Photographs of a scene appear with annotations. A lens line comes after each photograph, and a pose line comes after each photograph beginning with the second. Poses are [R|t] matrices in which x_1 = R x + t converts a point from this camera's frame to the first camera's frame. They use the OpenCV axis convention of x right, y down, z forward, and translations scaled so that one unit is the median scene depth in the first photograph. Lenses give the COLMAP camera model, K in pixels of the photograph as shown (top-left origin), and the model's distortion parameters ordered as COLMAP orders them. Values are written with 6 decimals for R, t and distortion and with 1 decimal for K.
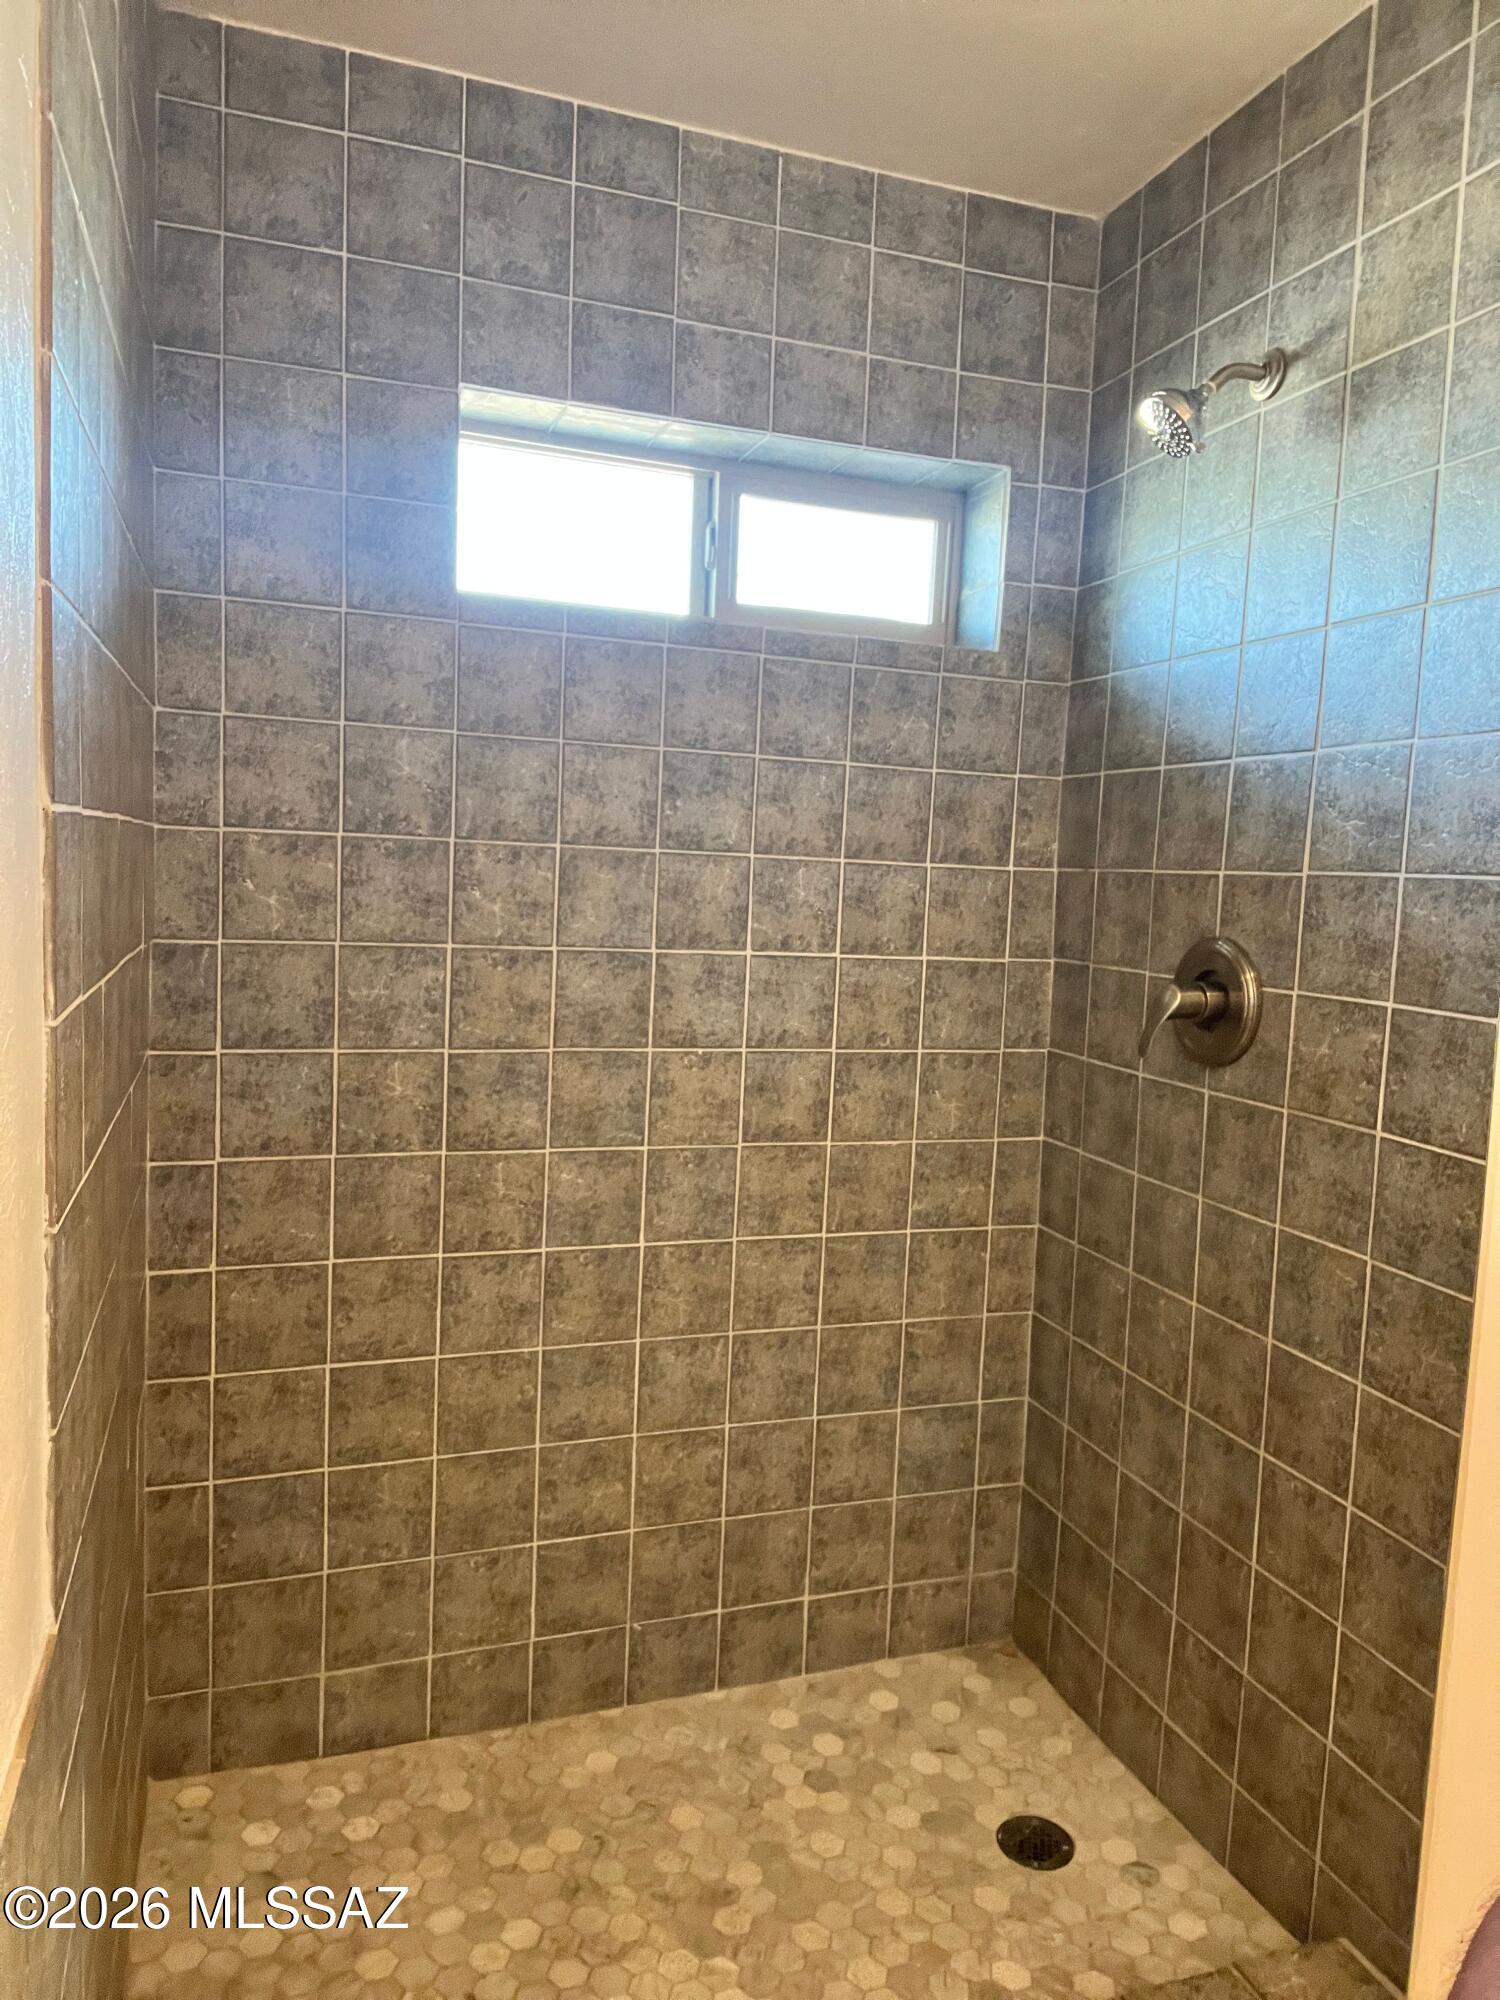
lens RADIAL K [[1354.1, 0, 750.0], [0, 1354.1, 1000.0], [0, 0, 1]] dist [0.079650, -0.089563]
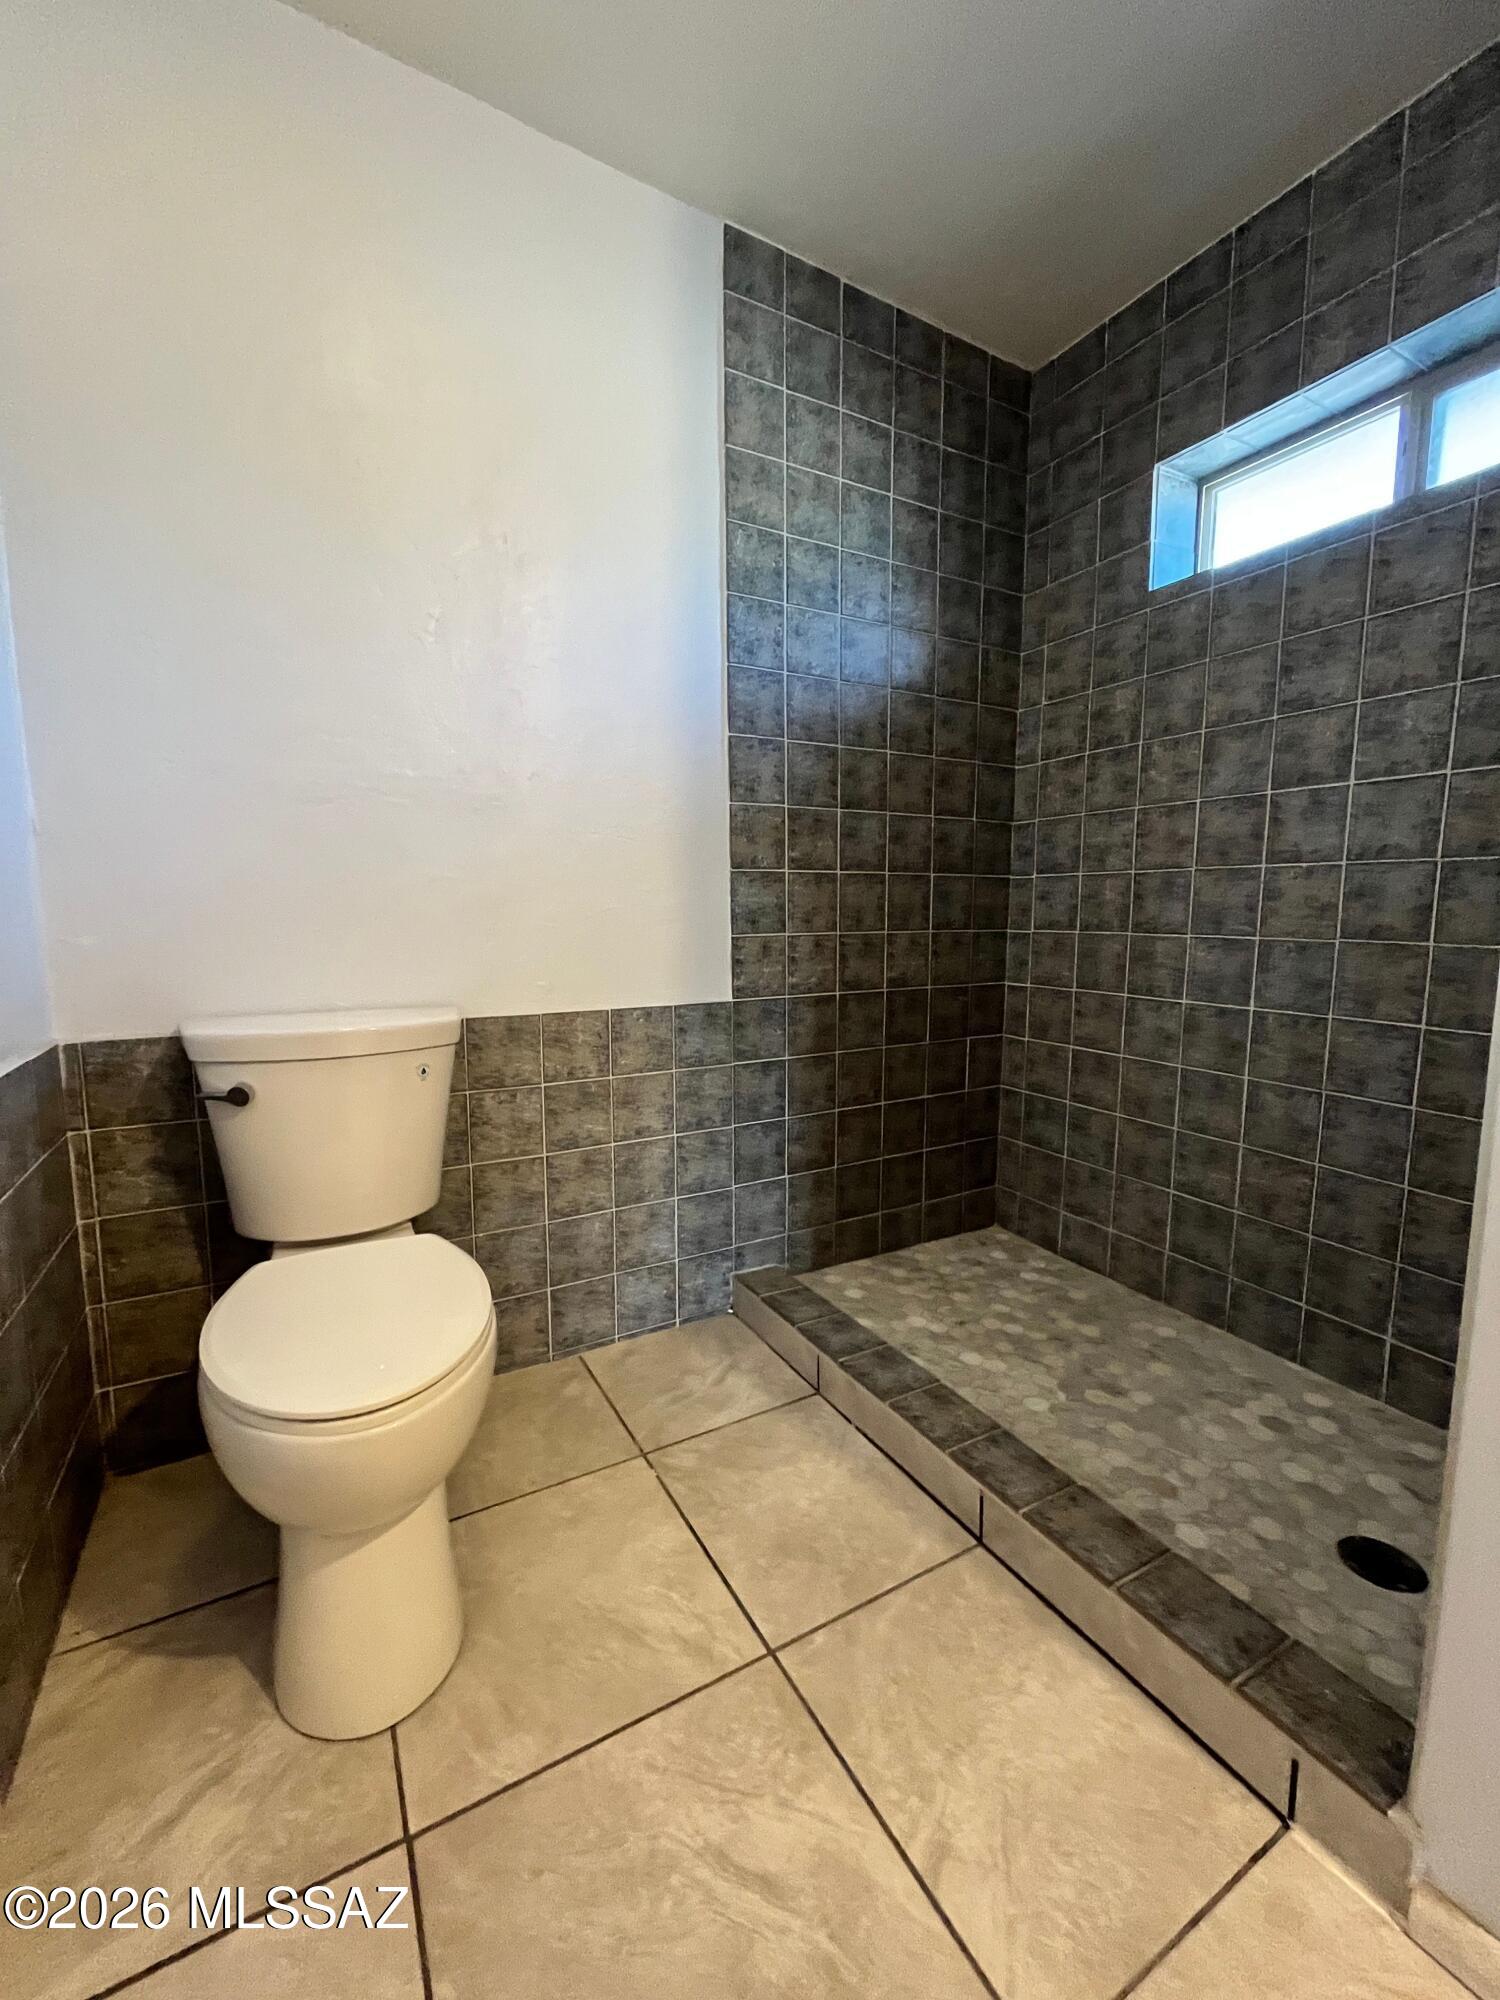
lens RADIAL K [[808.6, 0, 747.8], [0, 808.6, 1004.9], [0, 0, 1]] dist [-0.000670, 0.000001]
pose [[0.170872, 0.074247, -0.982492, 0.664778], [-0.088360, 0.994294, 0.059771, 0.177013], [0.981323, 0.076600, 0.176458, 0.354044]]
